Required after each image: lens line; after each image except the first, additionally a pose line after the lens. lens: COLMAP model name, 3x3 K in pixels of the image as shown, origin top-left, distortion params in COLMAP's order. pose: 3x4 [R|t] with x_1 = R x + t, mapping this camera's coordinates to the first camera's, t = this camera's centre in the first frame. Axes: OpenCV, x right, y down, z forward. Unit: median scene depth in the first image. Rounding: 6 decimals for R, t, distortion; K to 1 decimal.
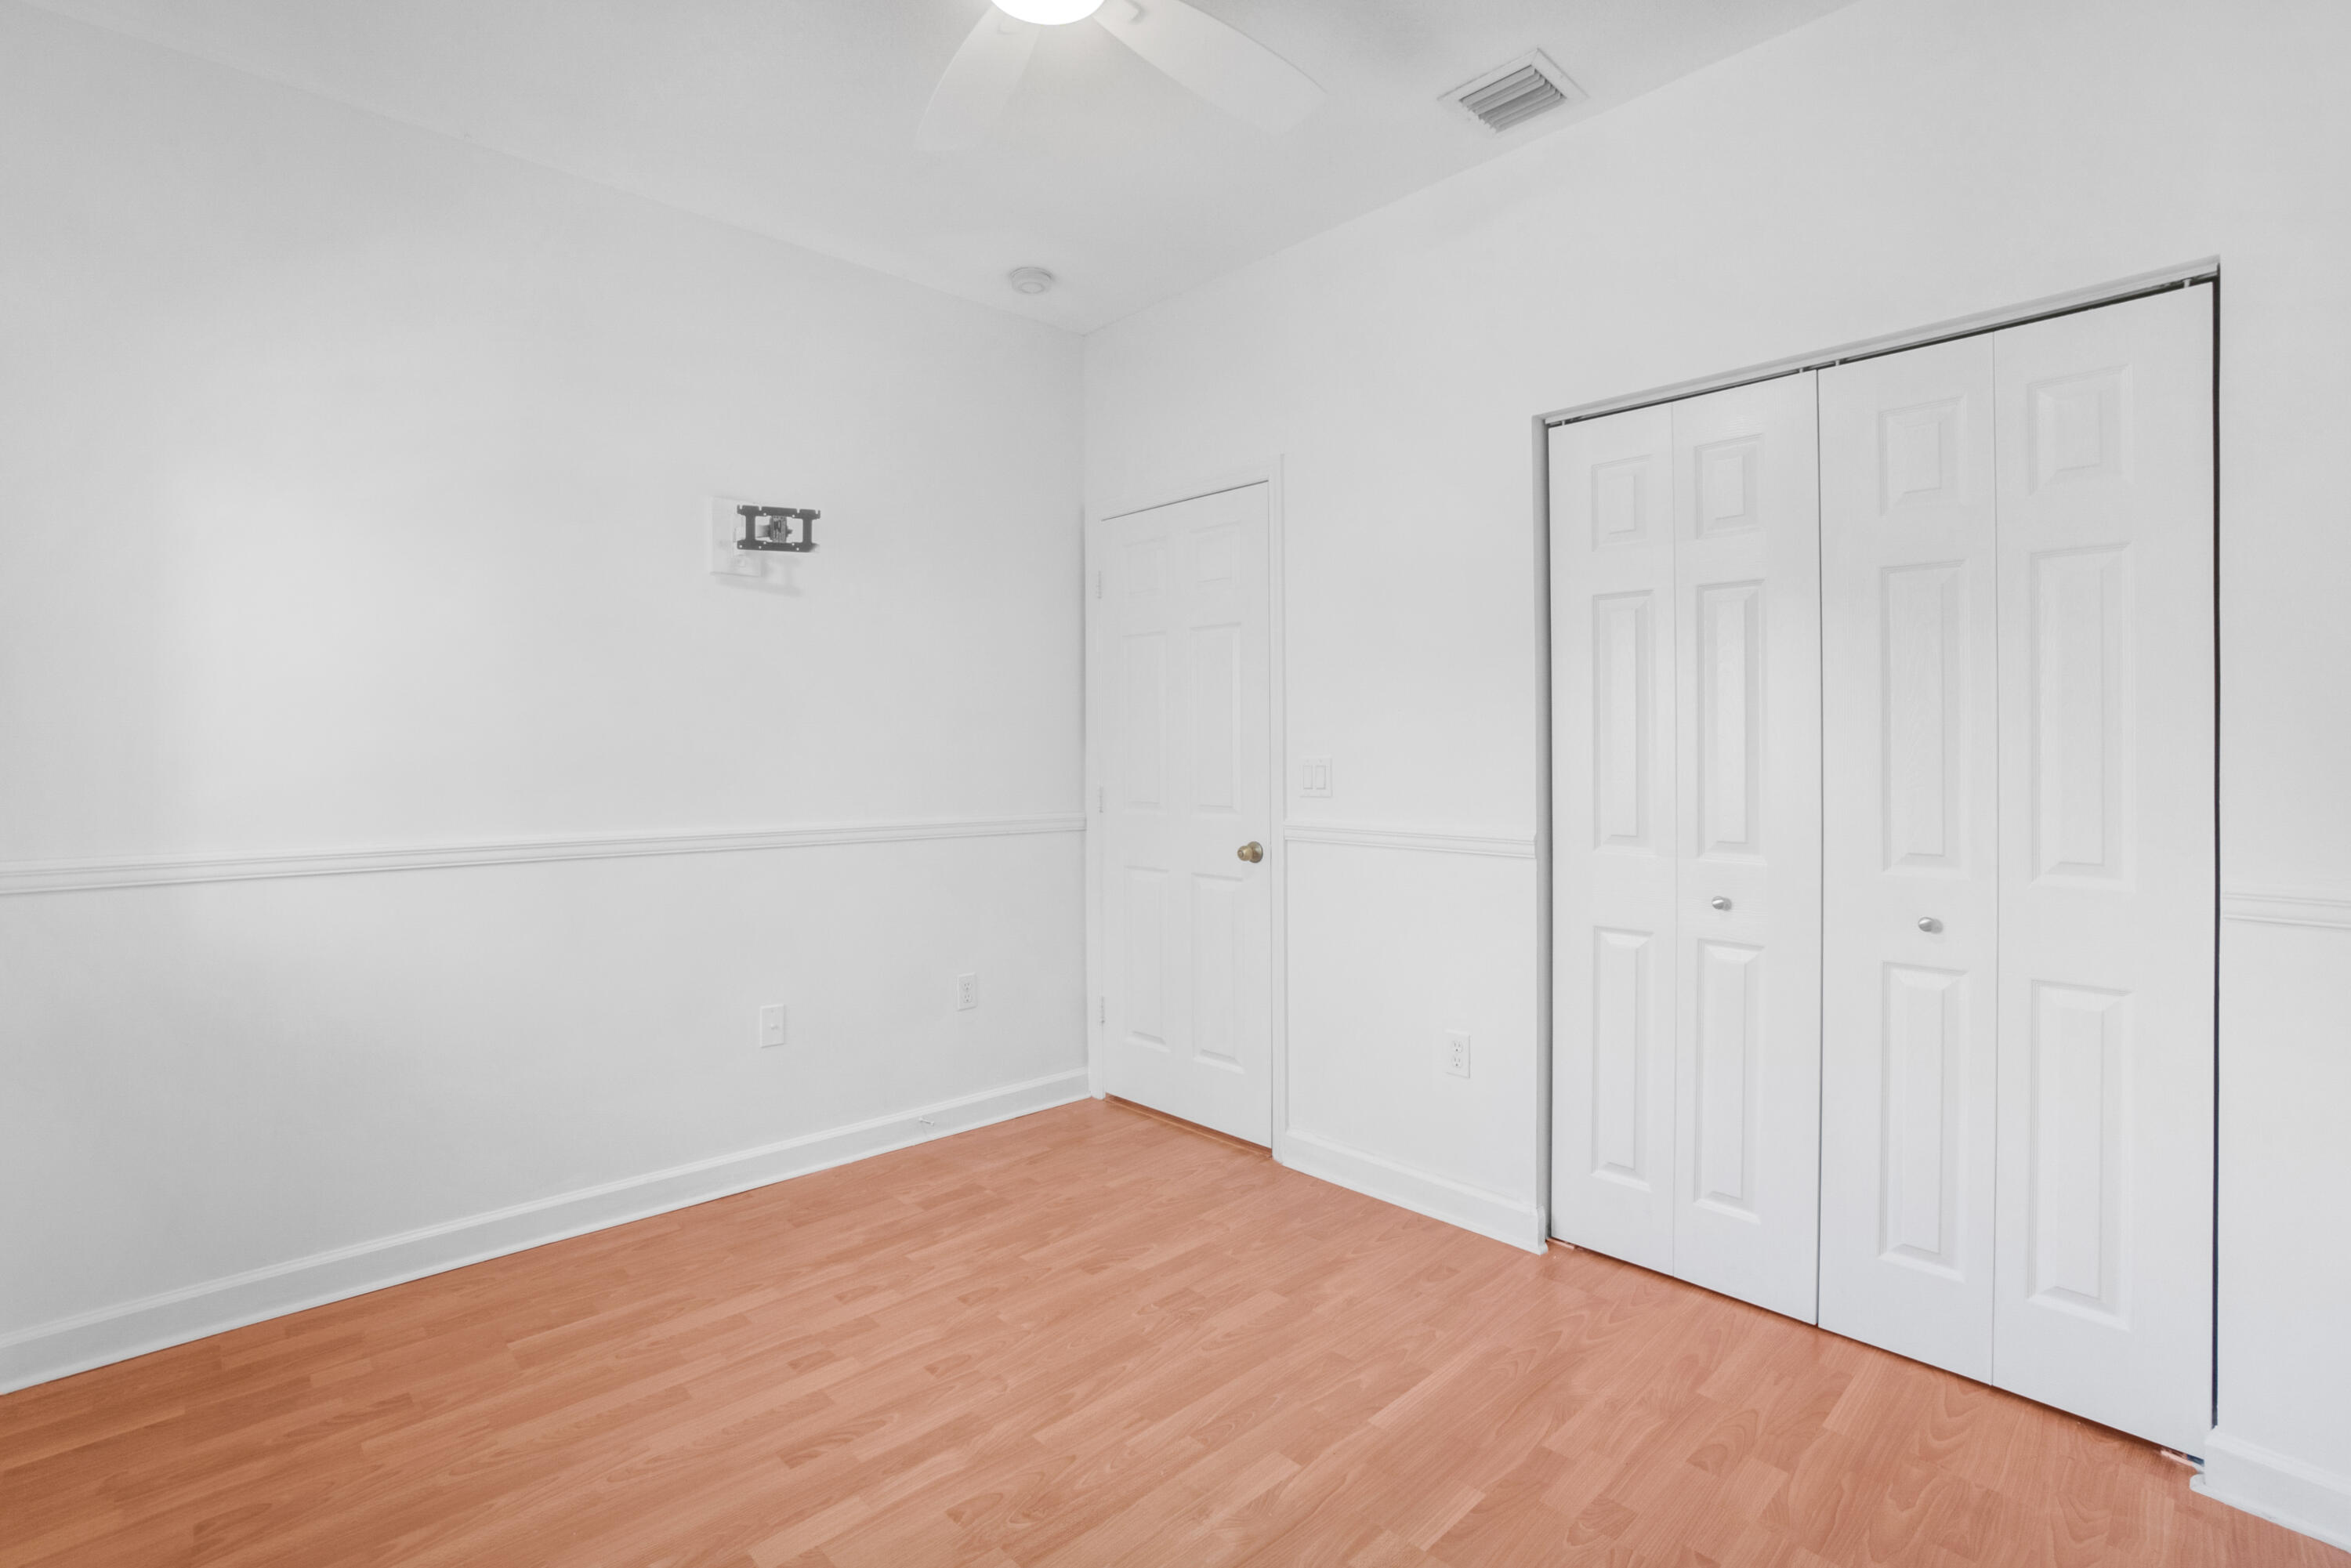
lens RADIAL K [[1101.5, 0, 1163.9], [0, 1101.5, 769.4], [0, 0, 1]] dist [-0.057048, 0.021642]
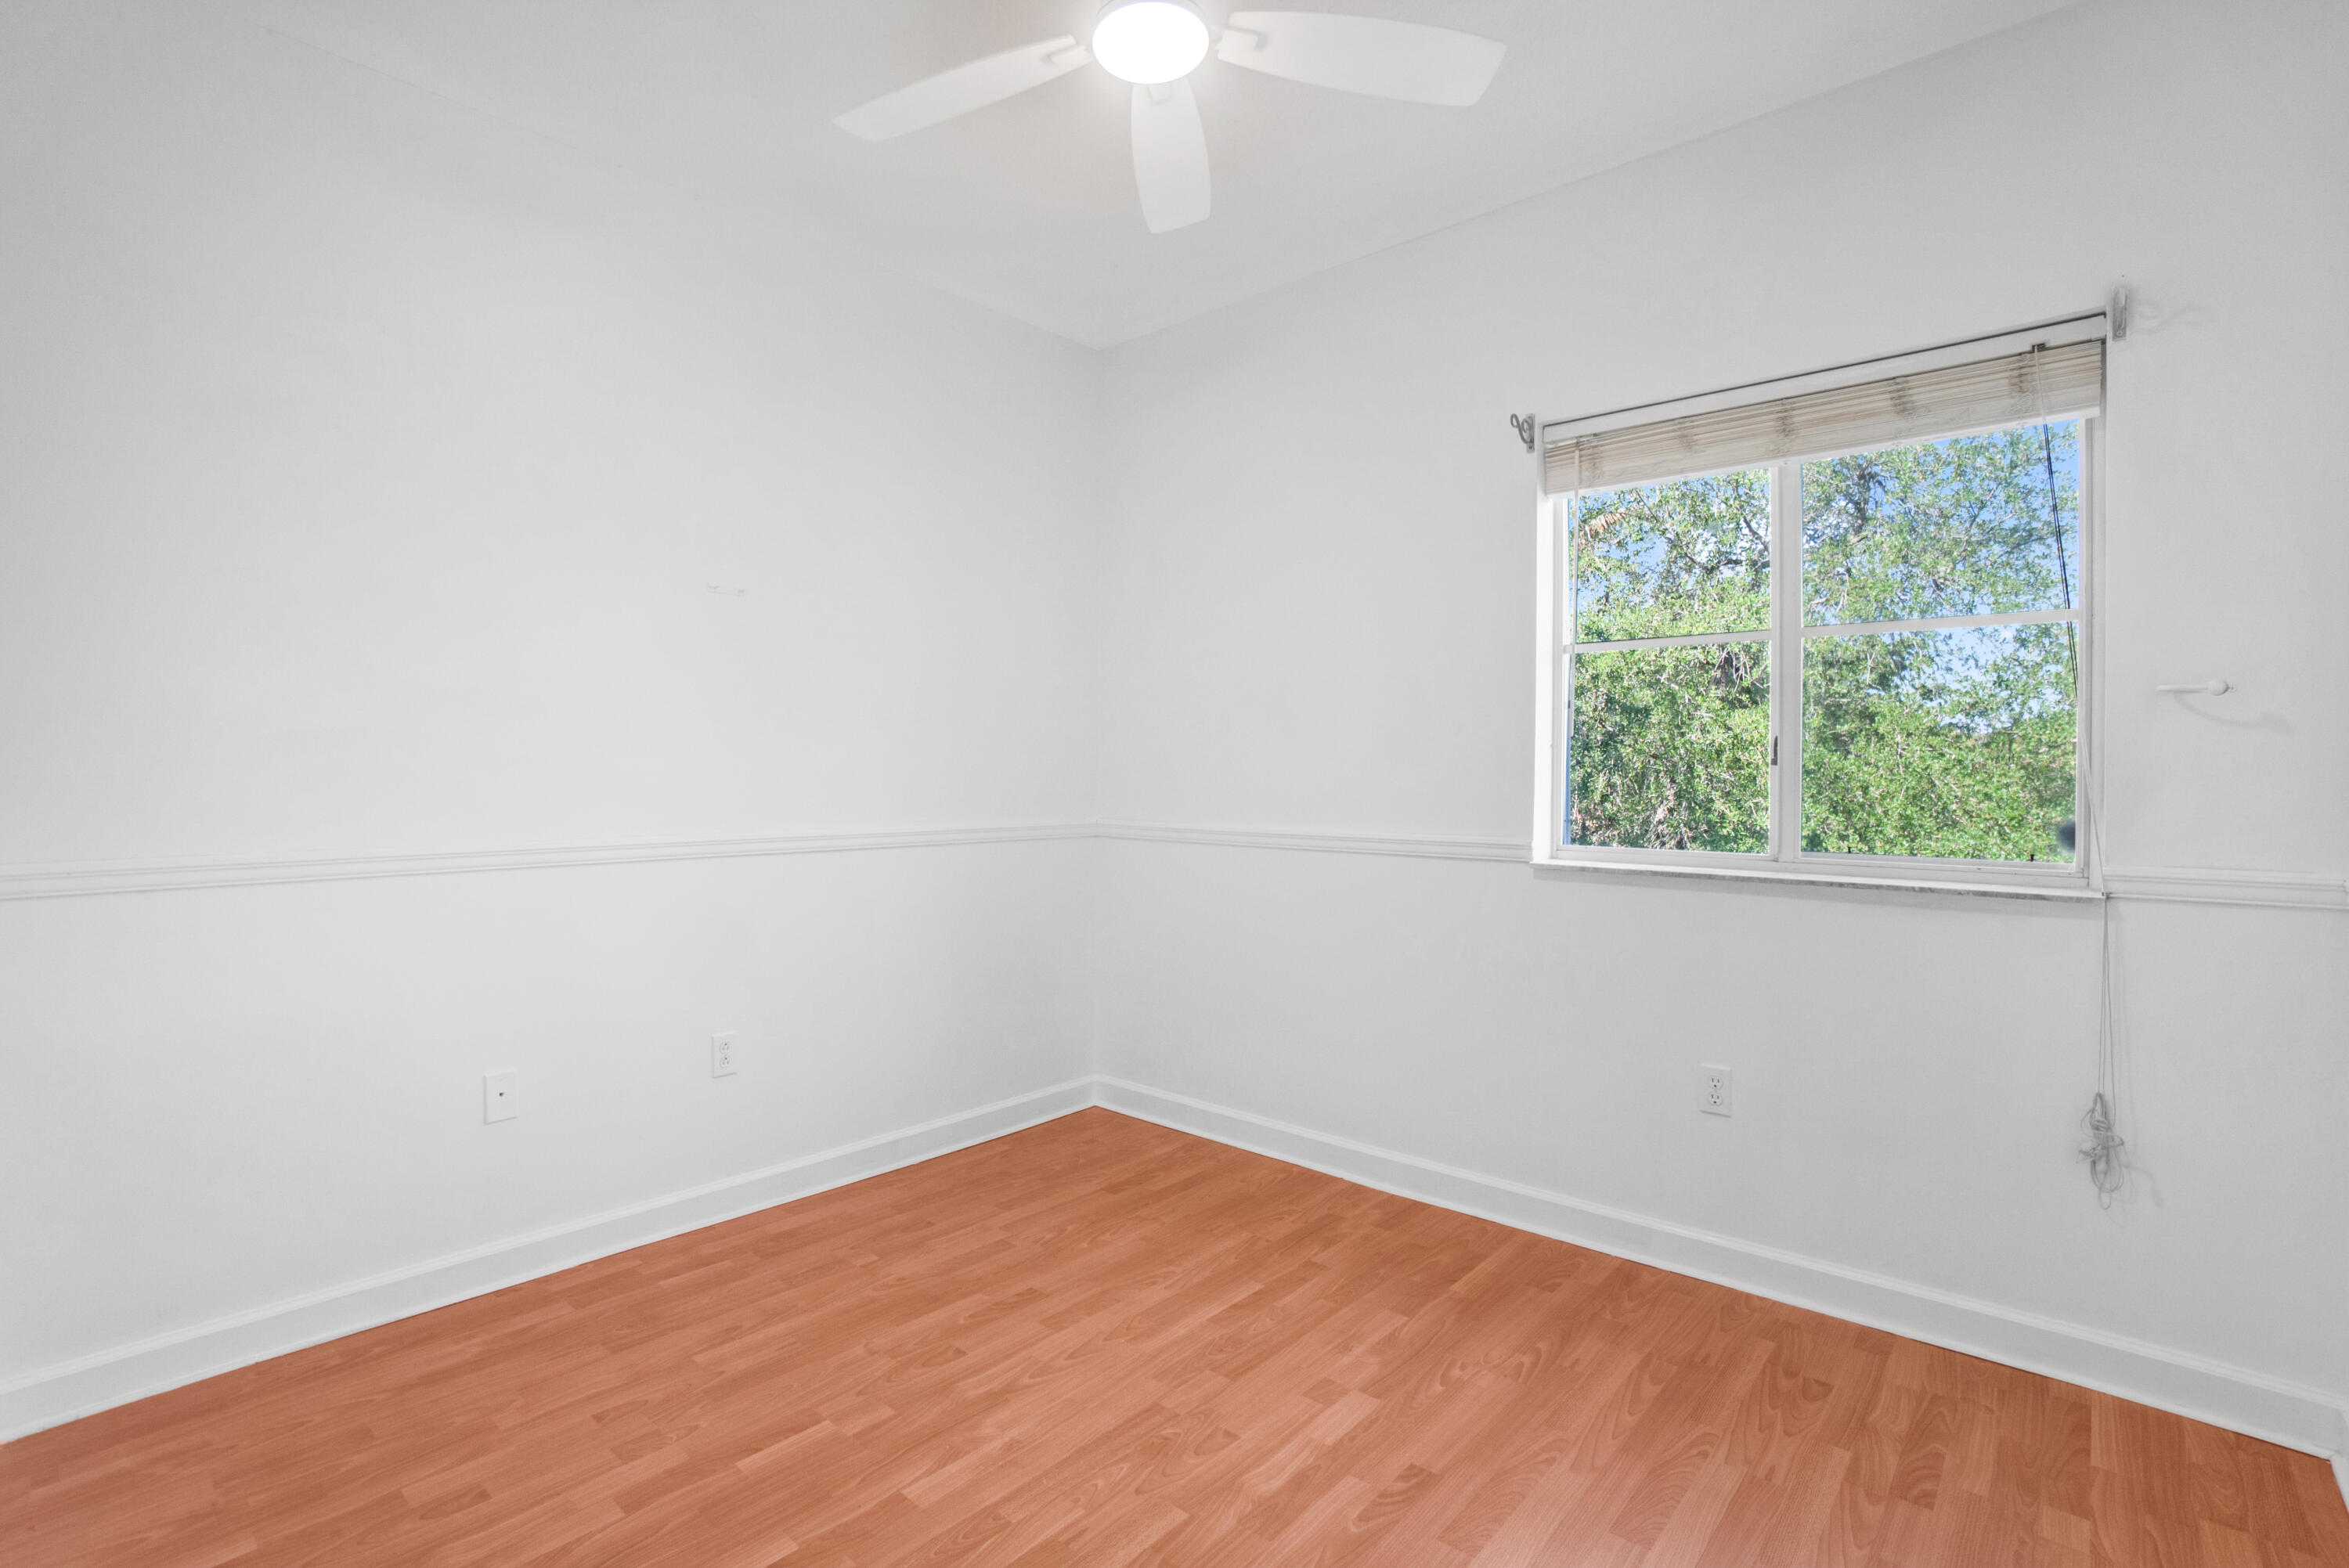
lens RADIAL K [[1062.8, 0, 1174.5], [0, 1062.8, 784.0], [0, 0, 1]] dist [-0.048991, 0.000807]
pose [[-0.994653, -0.004122, -0.103187, -0.014202], [-0.007378, 0.999486, 0.031197, -0.016794], [0.103005, 0.031791, -0.994173, 1.449773]]
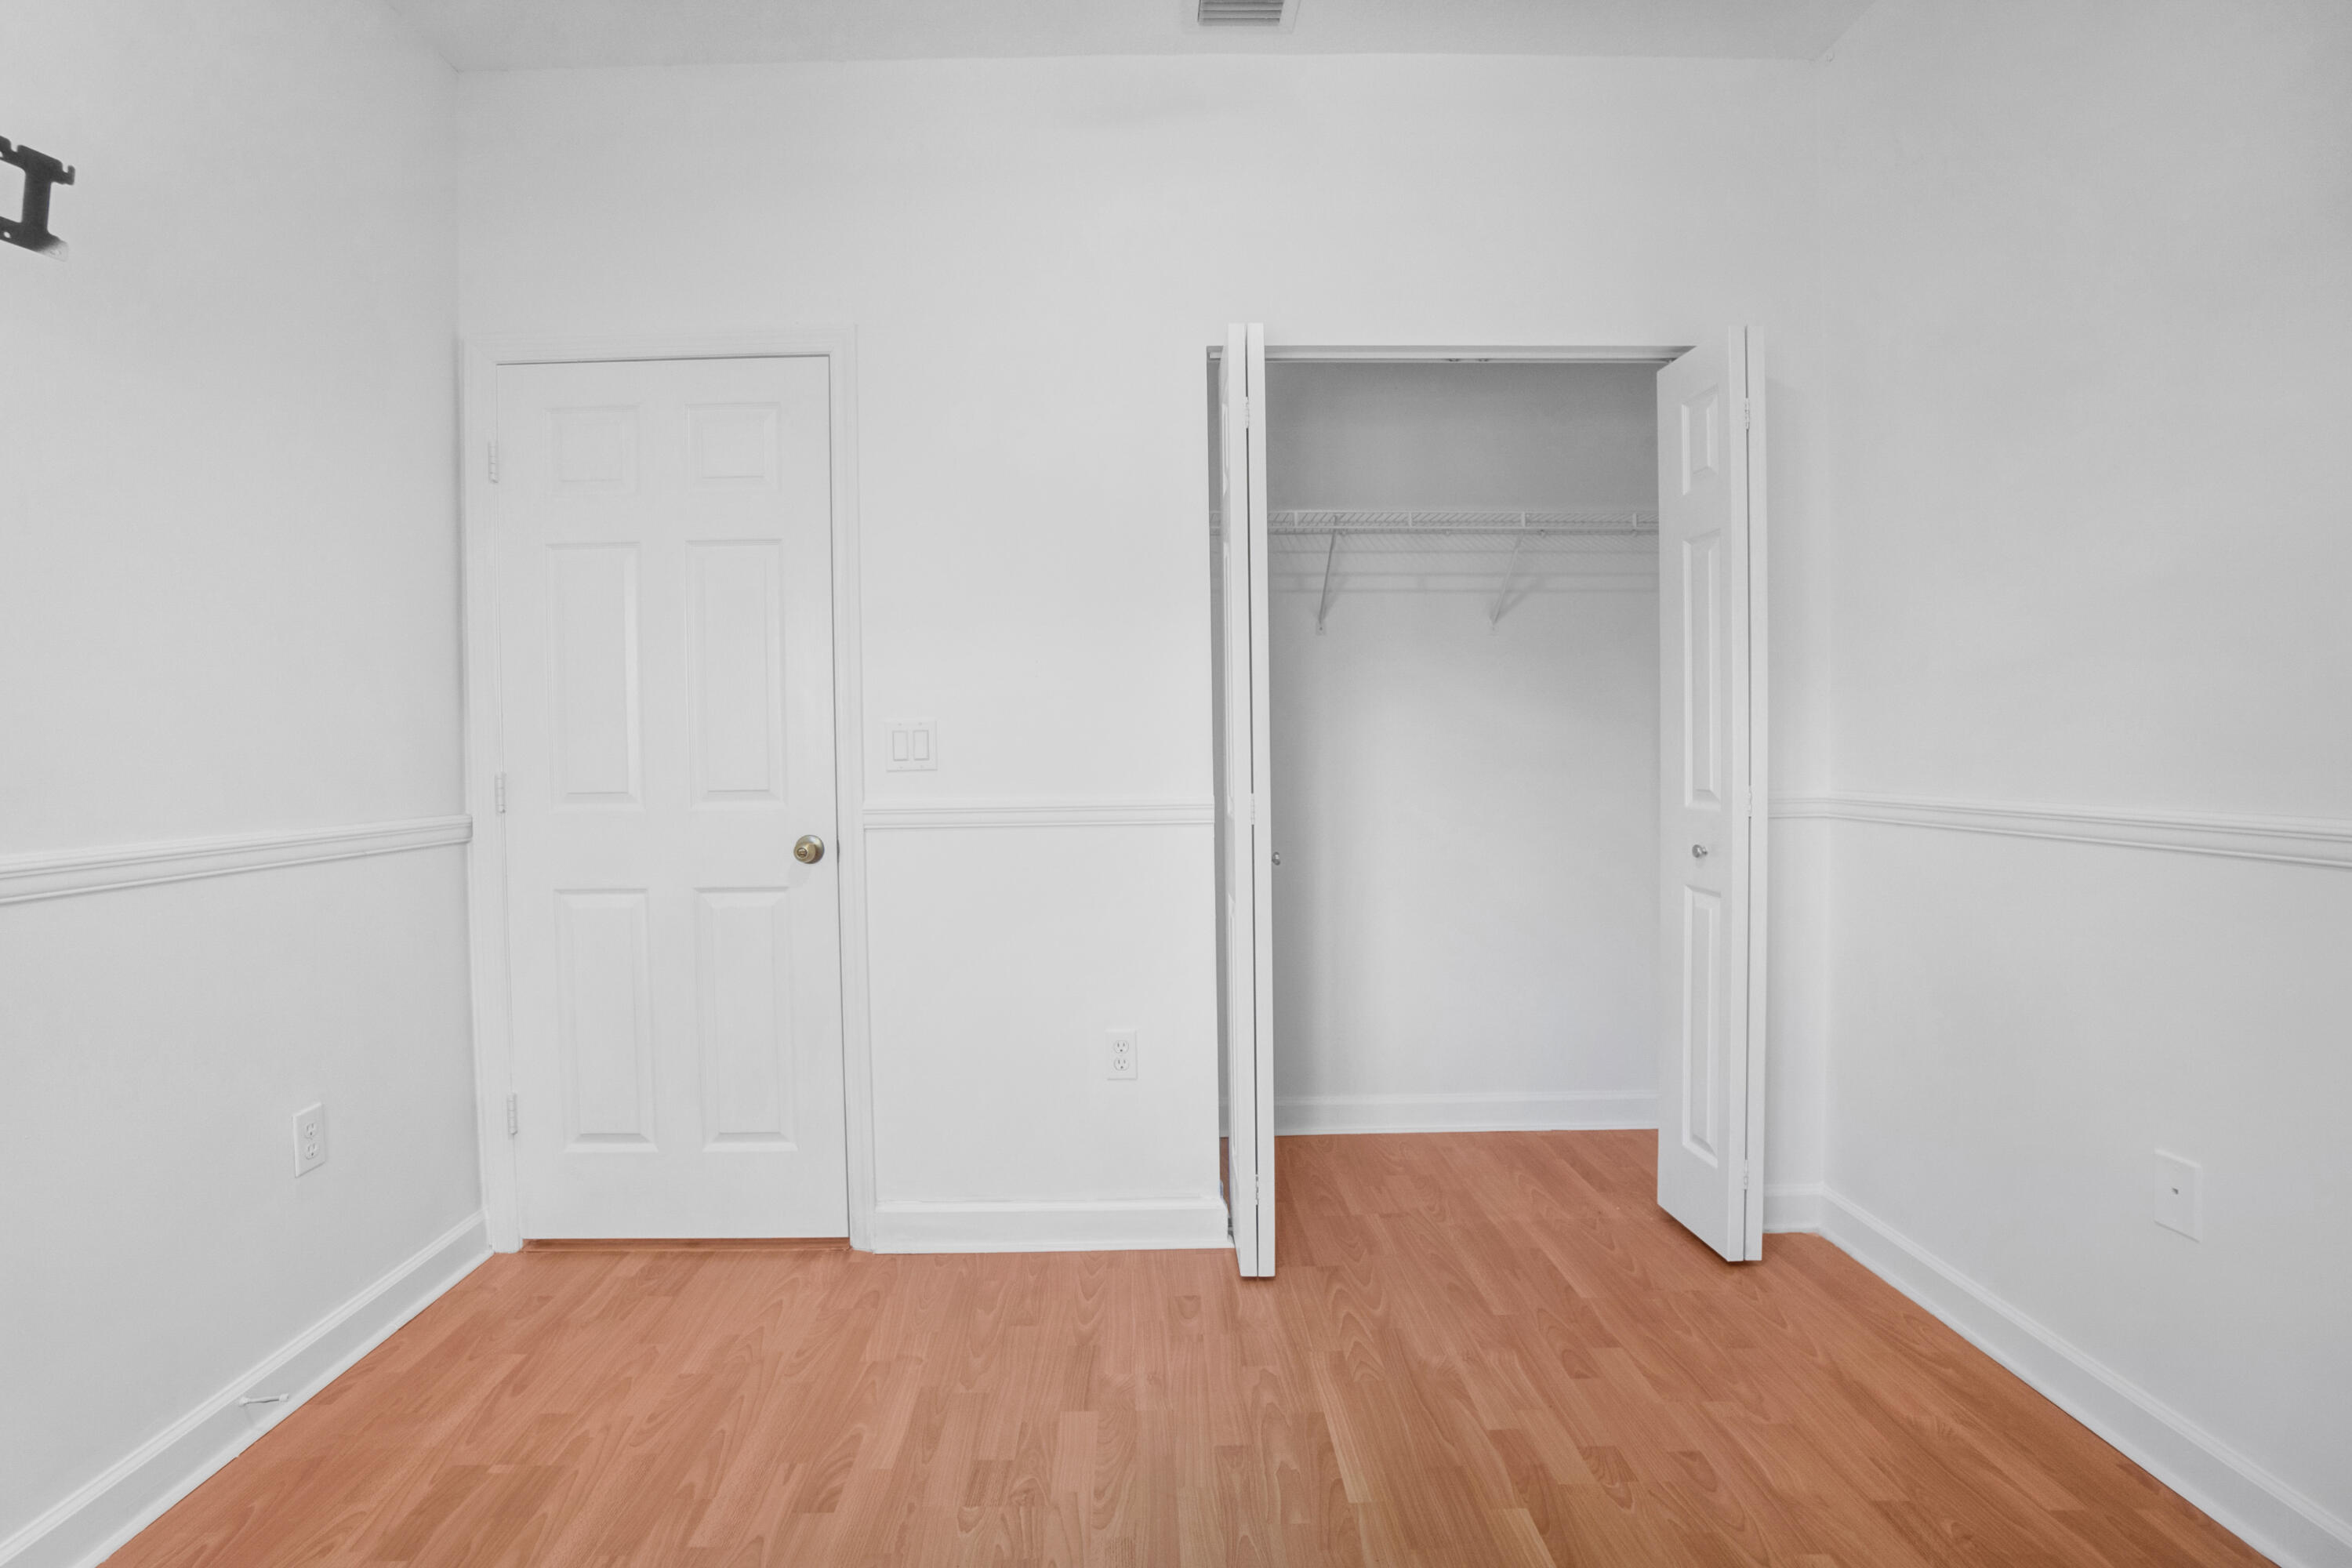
lens RADIAL K [[1102.0, 0, 1164.4], [0, 1102.0, 769.4], [0, 0, 1]] dist [-0.057048, 0.021642]
pose [[0.673310, -0.026872, 0.738872, -0.403017], [0.022623, 0.999620, 0.015740, 0.019607], [-0.739014, 0.006117, 0.673662, 0.434875]]
